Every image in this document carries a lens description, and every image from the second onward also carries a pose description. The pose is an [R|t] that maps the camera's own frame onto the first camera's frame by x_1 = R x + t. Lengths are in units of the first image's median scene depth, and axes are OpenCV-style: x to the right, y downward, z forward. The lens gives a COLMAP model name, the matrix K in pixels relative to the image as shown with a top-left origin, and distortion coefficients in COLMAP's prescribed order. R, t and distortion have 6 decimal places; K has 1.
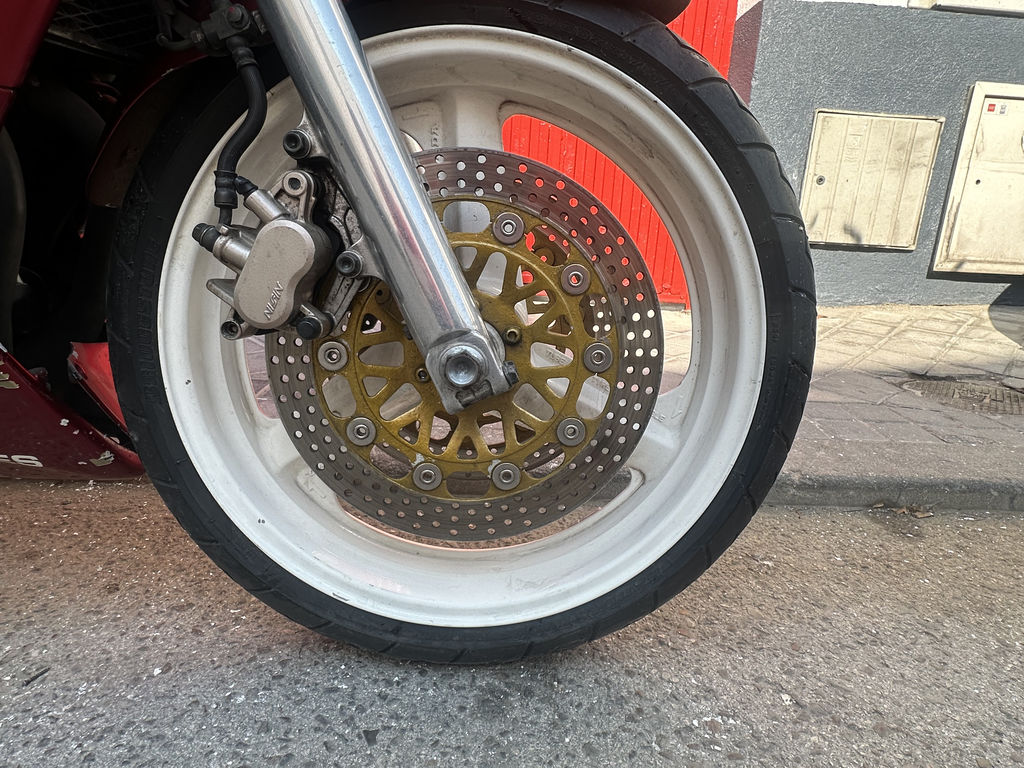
lens RADIAL K [[584.5, 0, 523.9], [0, 584.5, 371.6], [0, 0, 1]] dist [-0.002824, 0.001594]
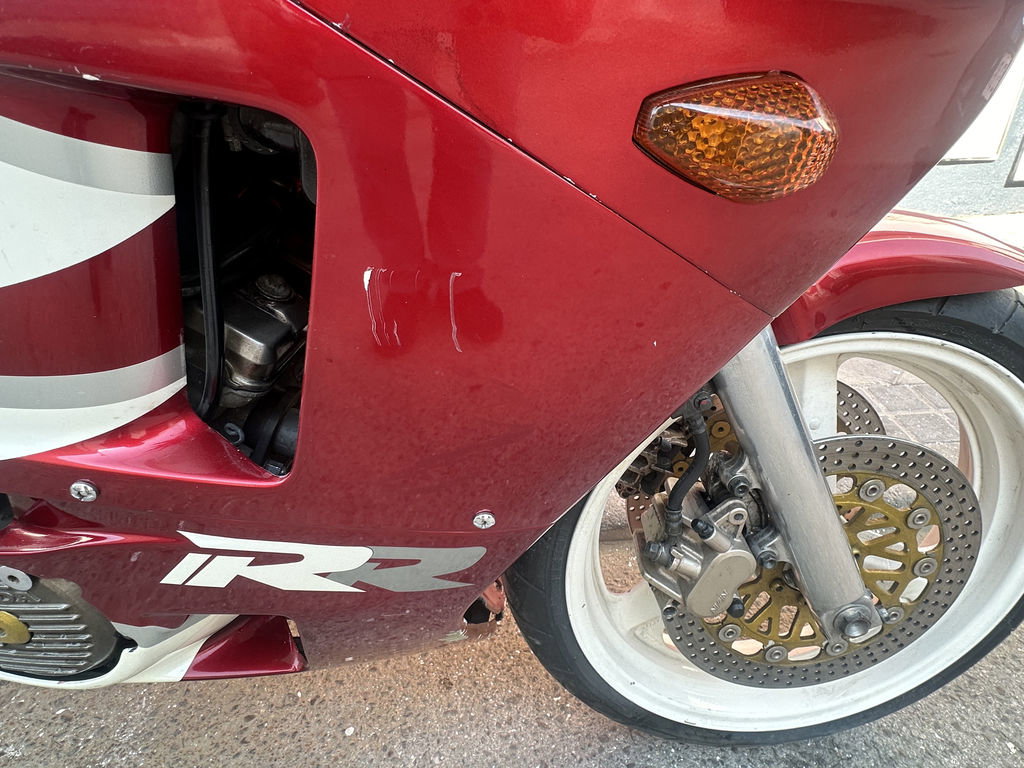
lens RADIAL K [[584.5, 0, 523.9], [0, 584.5, 371.6], [0, 0, 1]] dist [-0.002824, 0.001594]
pose [[0.996471, -0.083935, -0.000211, -0.565627], [0.081406, 0.965828, 0.246067, -0.660028], [-0.020450, -0.245216, 0.969253, -0.056468]]
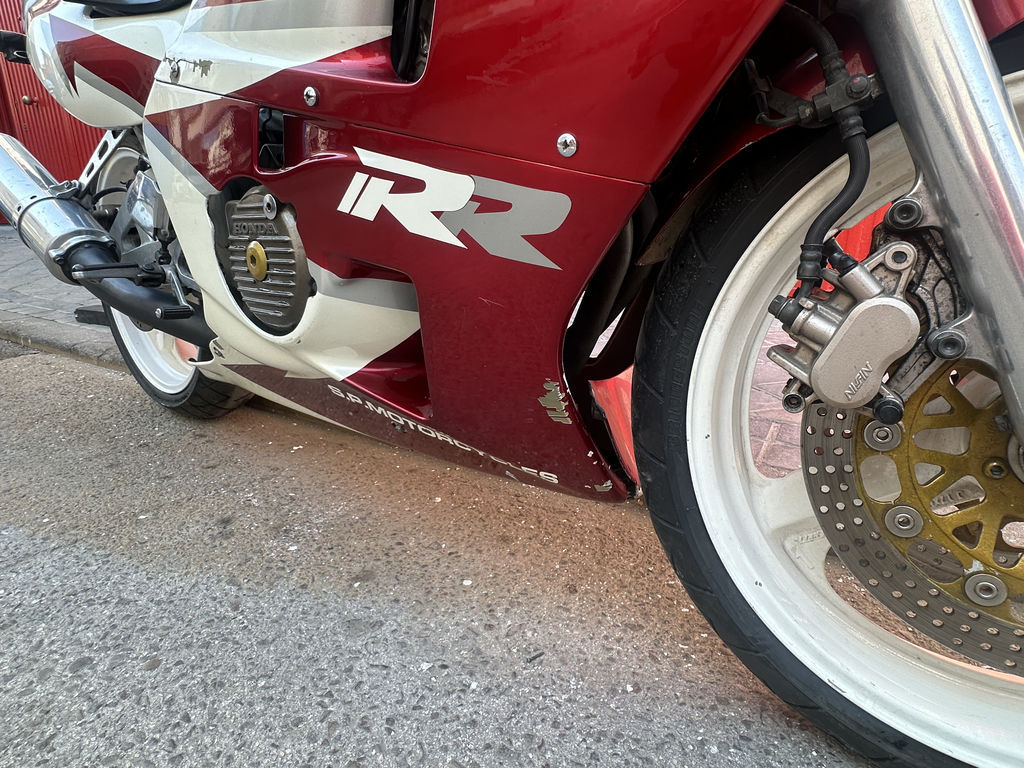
lens RADIAL K [[586.6, 0, 520.6], [0, 586.6, 375.5], [0, 0, 1]] dist [-0.000160, 0.000307]
pose [[0.859237, 0.095828, -0.502522, -0.296782], [-0.098500, 0.994909, 0.021303, -0.068421], [0.502005, 0.031194, 0.864302, -0.065172]]
